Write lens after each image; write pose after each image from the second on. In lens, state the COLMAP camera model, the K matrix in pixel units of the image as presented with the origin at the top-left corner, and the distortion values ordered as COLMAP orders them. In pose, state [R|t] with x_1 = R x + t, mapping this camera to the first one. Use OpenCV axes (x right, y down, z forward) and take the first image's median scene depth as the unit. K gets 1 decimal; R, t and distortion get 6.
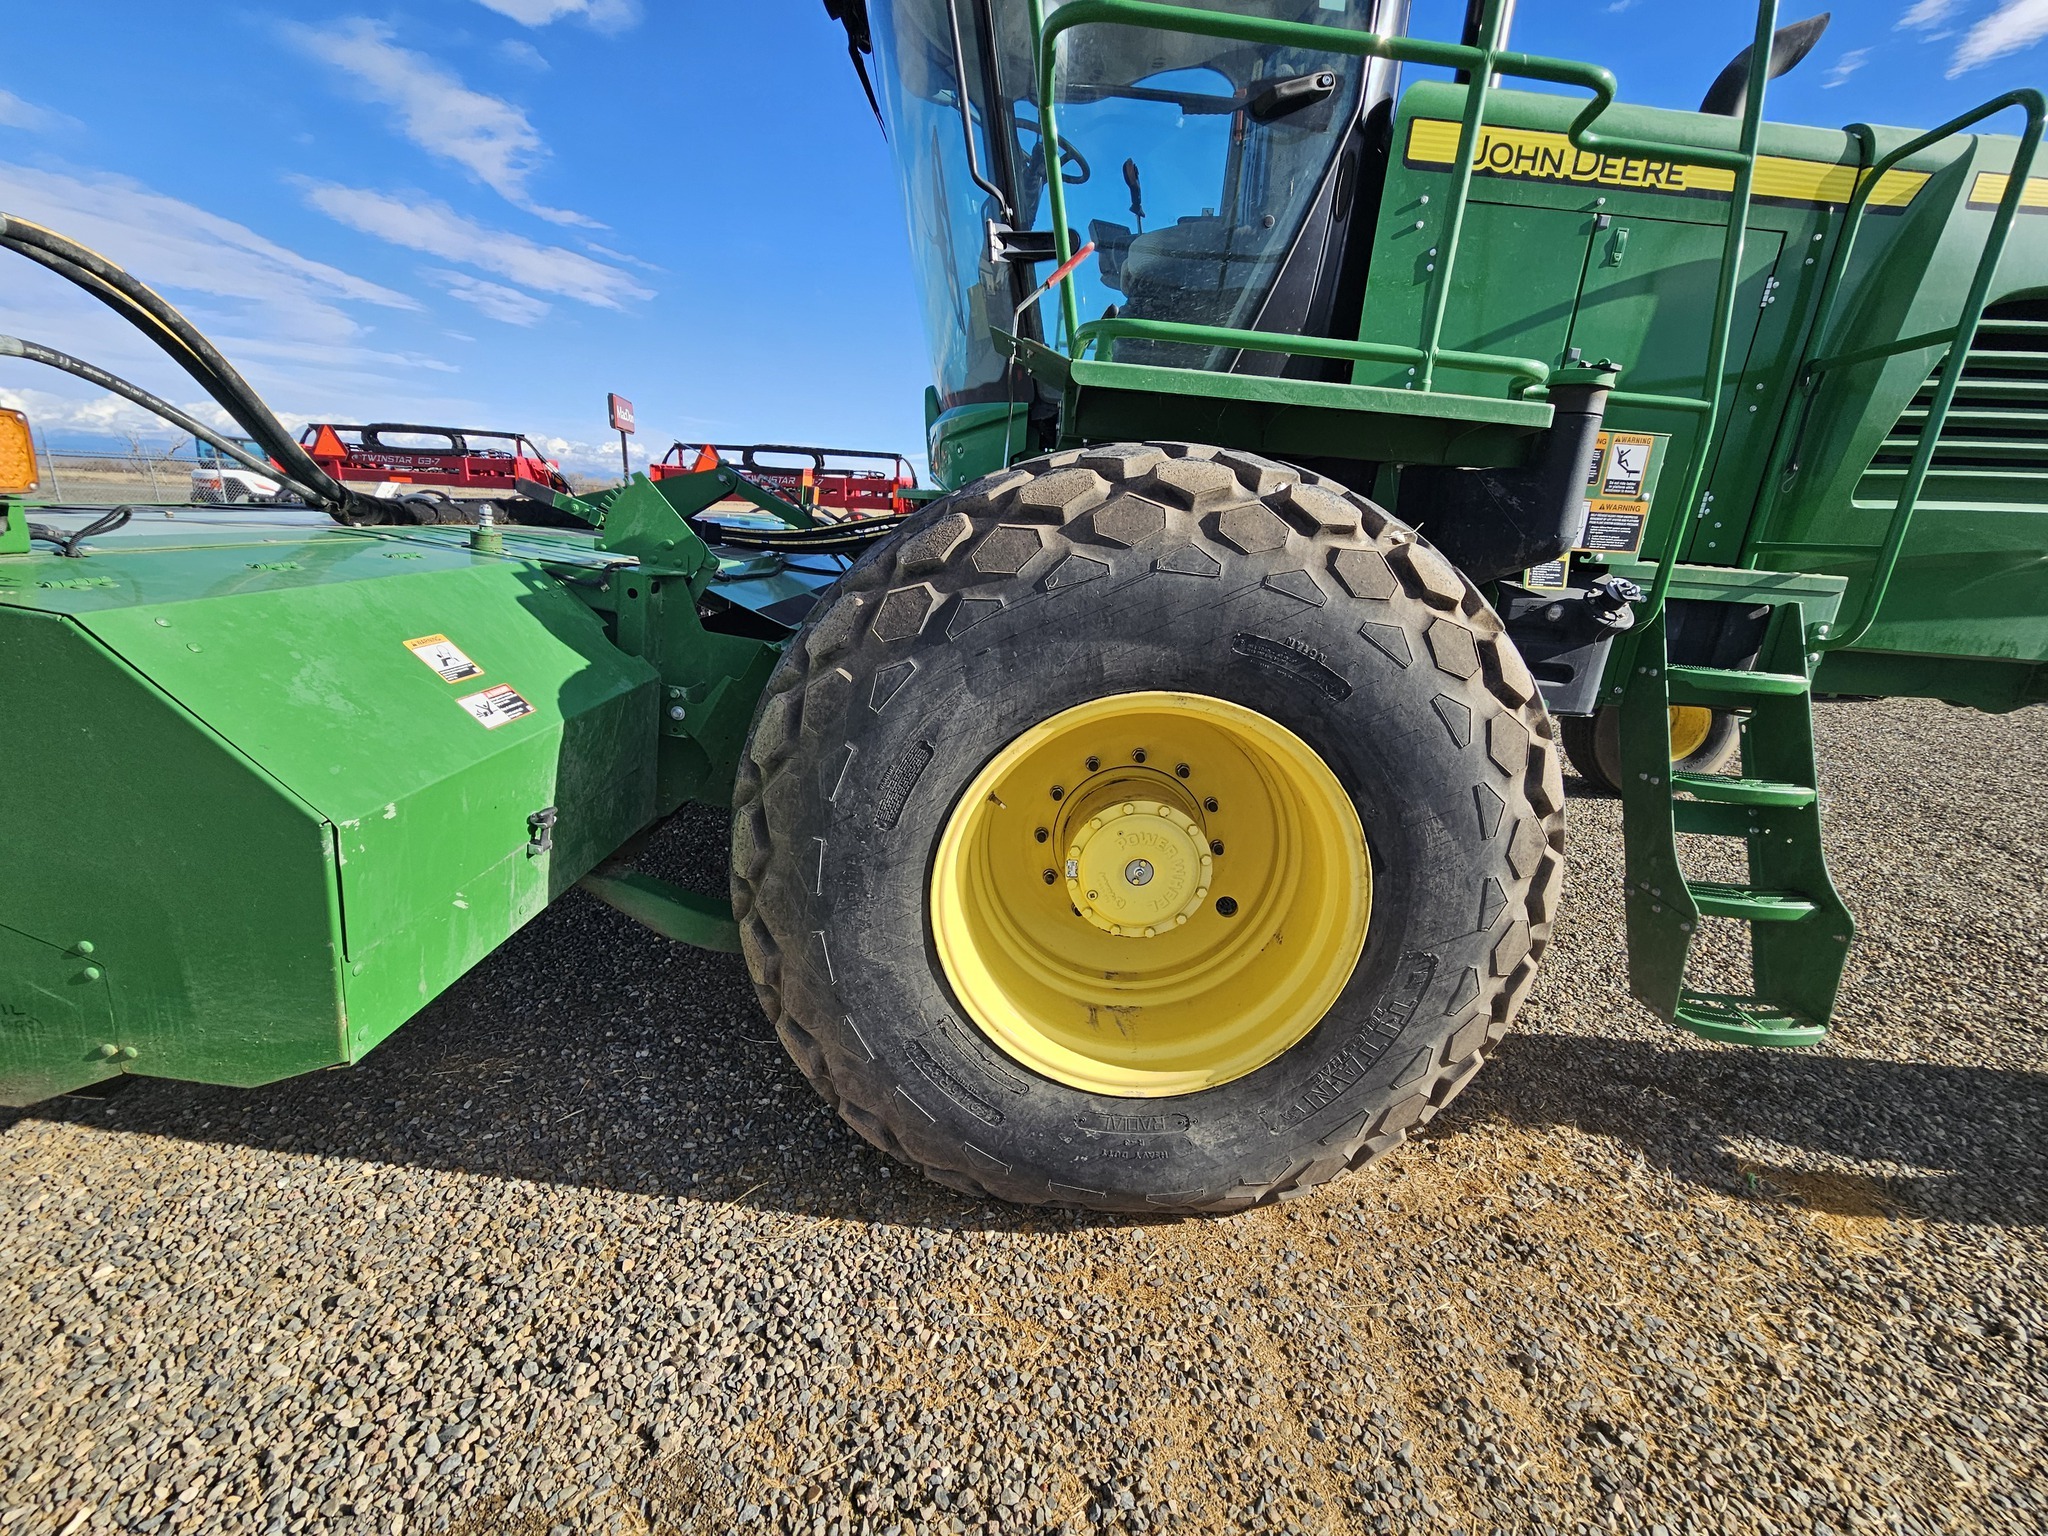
lens RADIAL K [[851.4, 0, 1033.0], [0, 851.4, 761.7], [0, 0, 1]] dist [0.001282, -0.000269]
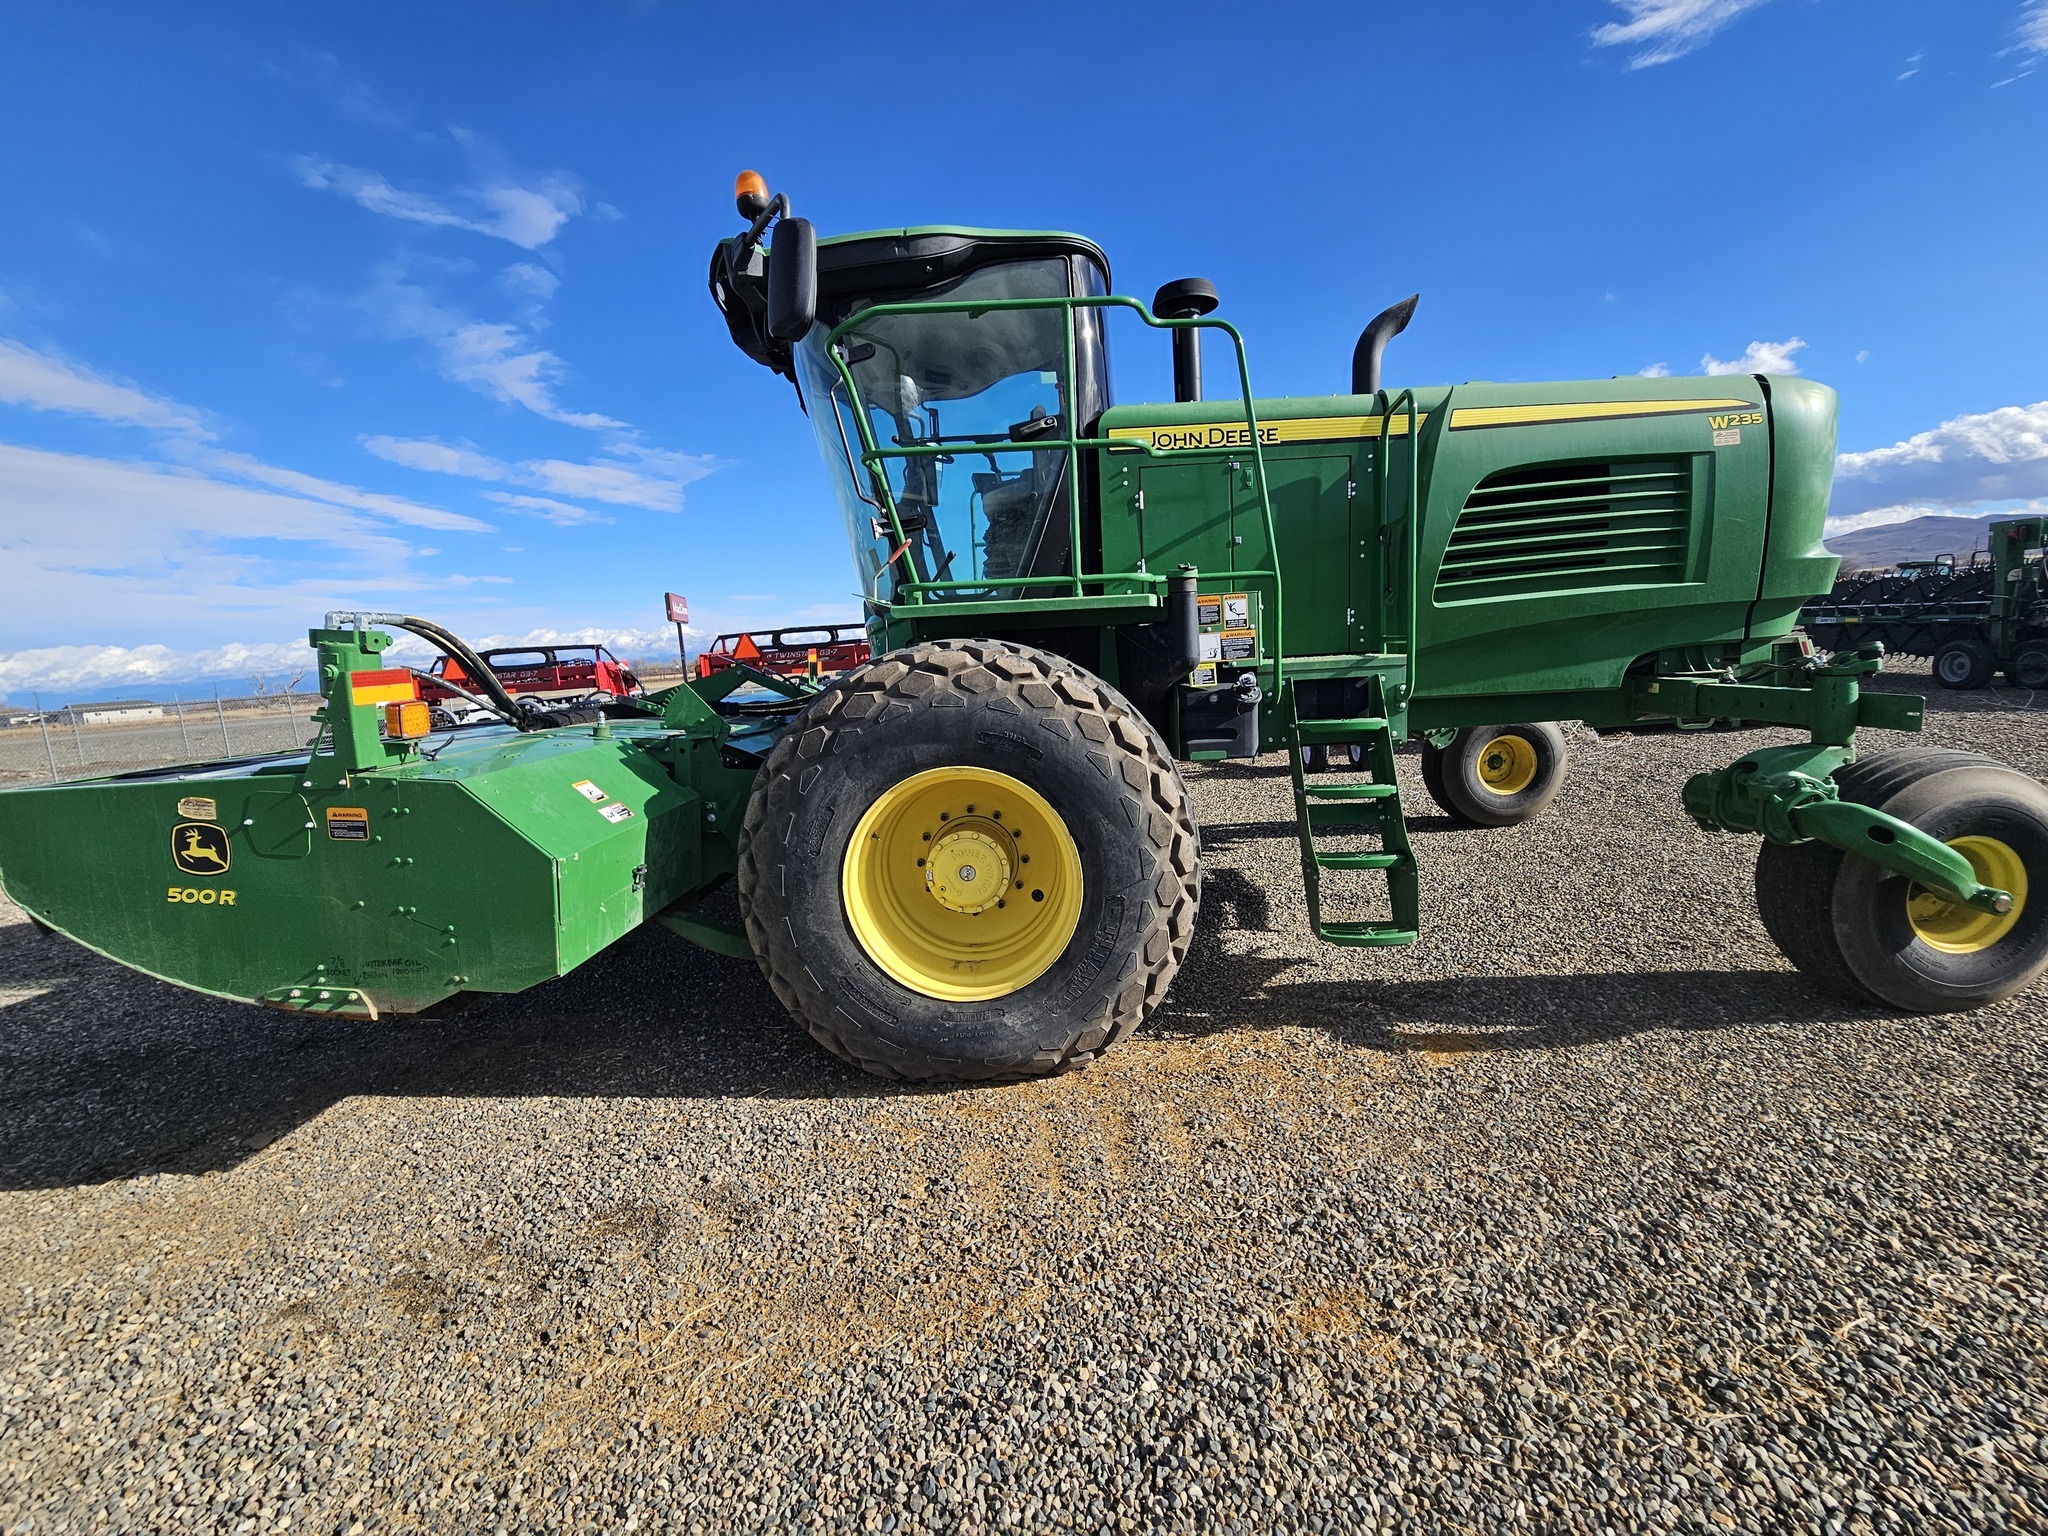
lens RADIAL K [[851.4, 0, 1023.2], [0, 851.4, 755.2], [0, 0, 1]] dist [0.001282, -0.000269]
pose [[0.991205, -0.115188, -0.065151, 0.394603], [0.103760, 0.982028, -0.157654, 0.186749], [0.082140, 0.149507, 0.985343, -0.777864]]
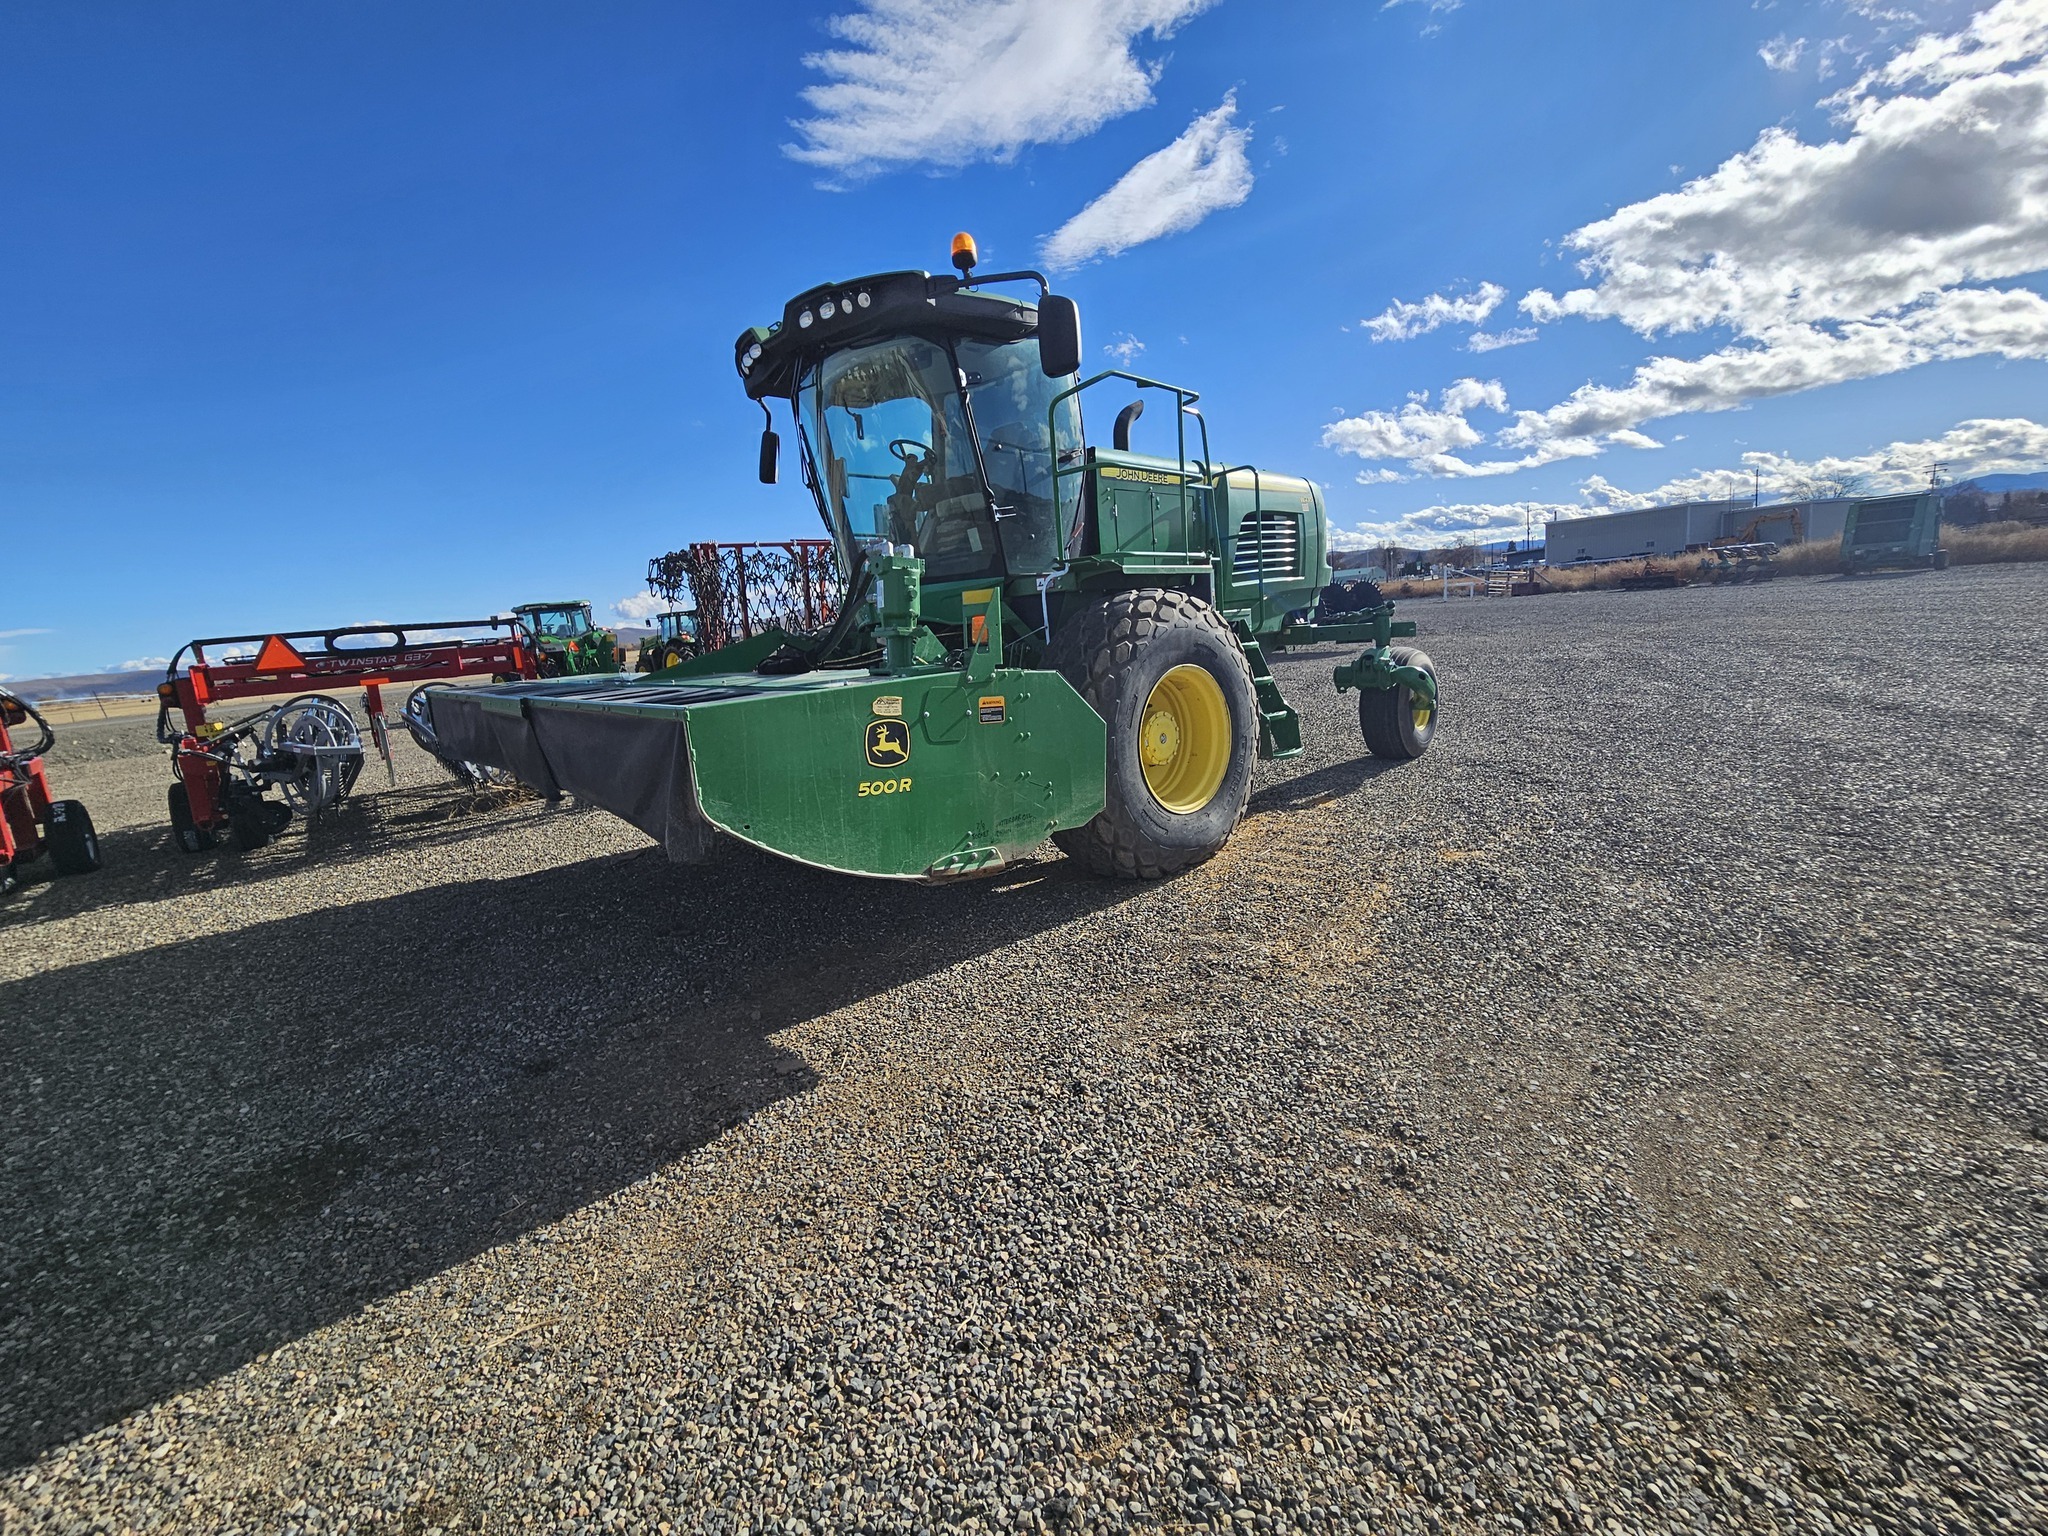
lens RADIAL K [[851.4, 0, 1022.2], [0, 851.4, 756.0], [0, 0, 1]] dist [0.001282, -0.000269]
pose [[0.731029, -0.225410, 0.644040, -2.048885], [0.310502, 0.950366, -0.019819, 0.101603], [-0.607606, 0.214464, 0.764735, -0.832784]]
